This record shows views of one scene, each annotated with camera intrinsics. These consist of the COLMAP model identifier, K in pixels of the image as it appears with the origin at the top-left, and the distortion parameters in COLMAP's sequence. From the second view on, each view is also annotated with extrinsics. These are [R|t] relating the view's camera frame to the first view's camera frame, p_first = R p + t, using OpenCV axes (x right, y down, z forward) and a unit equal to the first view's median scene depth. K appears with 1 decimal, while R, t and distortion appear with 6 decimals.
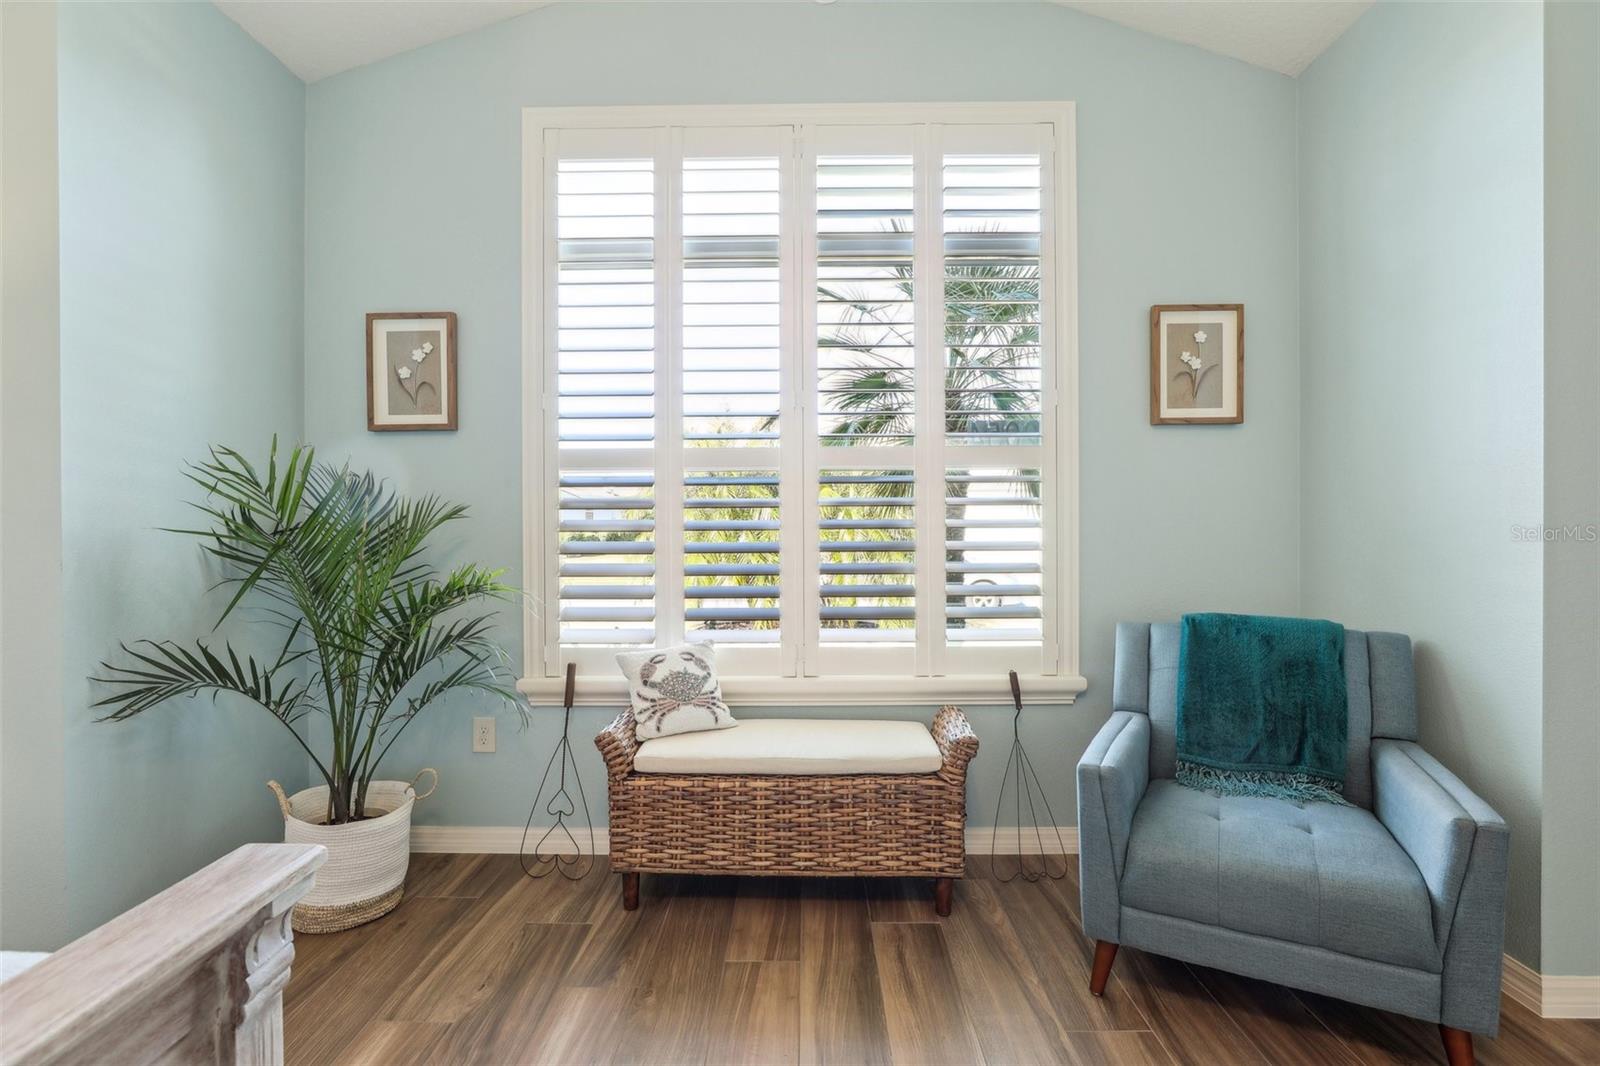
lens RADIAL K [[732.2, 0, 804.8], [0, 732.2, 529.1], [0, 0, 1]] dist [-0.022293, 0.000881]
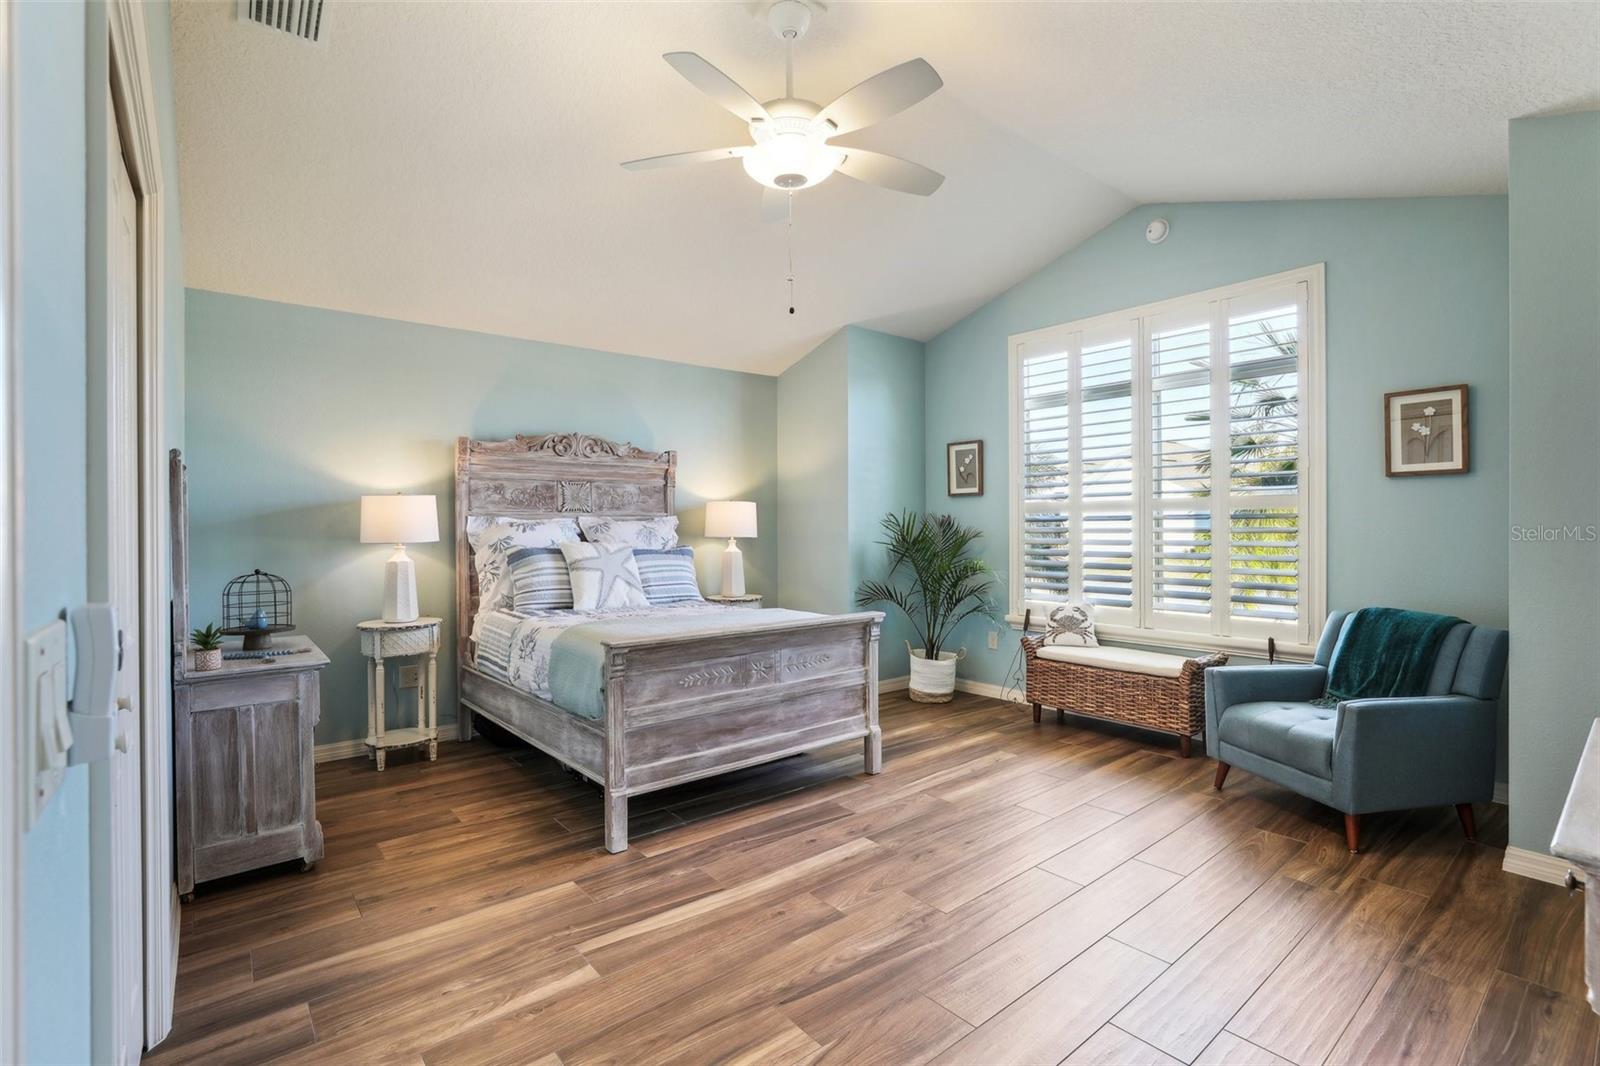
lens RADIAL K [[721.6, 0, 799.4], [0, 721.6, 527.8], [0, 0, 1]] dist [-0.001905, 0.000410]
pose [[0.641543, 0.002102, -0.767084, 0.834074], [-0.004471, 0.999990, -0.000999, -0.038004], [0.767074, 0.004070, 0.641546, -0.794938]]
